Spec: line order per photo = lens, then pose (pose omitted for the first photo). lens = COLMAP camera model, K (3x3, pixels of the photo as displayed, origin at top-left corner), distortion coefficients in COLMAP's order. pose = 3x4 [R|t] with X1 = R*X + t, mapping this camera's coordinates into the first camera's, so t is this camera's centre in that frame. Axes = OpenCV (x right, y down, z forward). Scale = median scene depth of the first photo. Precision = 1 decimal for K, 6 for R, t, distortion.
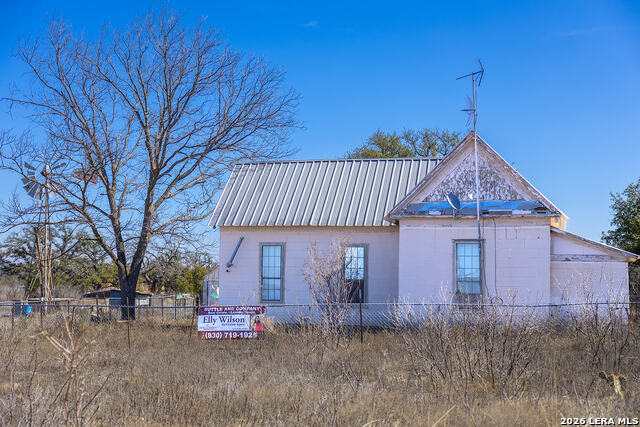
lens RADIAL K [[778.0, 0, 321.1], [0, 778.0, 215.8], [0, 0, 1]] dist [-0.018607, 0.000000]
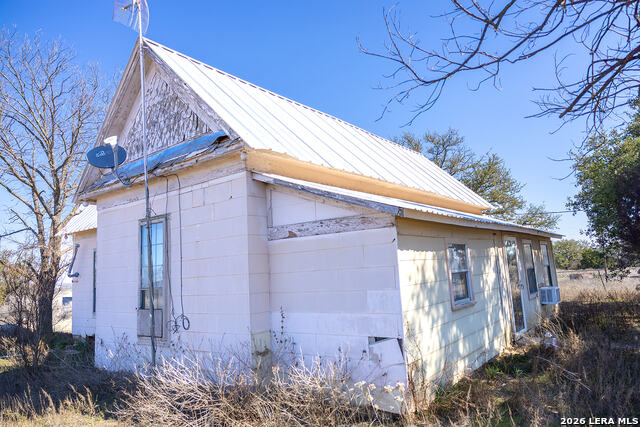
lens RADIAL K [[431.3, 0, 321.5], [0, 431.3, 211.9], [0, 0, 1]] dist [-0.002710, 0.011362]
pose [[0.934775, -0.116762, -0.335502, 0.426916], [0.101750, 0.992873, -0.062047, 0.060925], [0.340356, 0.023863, 0.939994, 0.746757]]
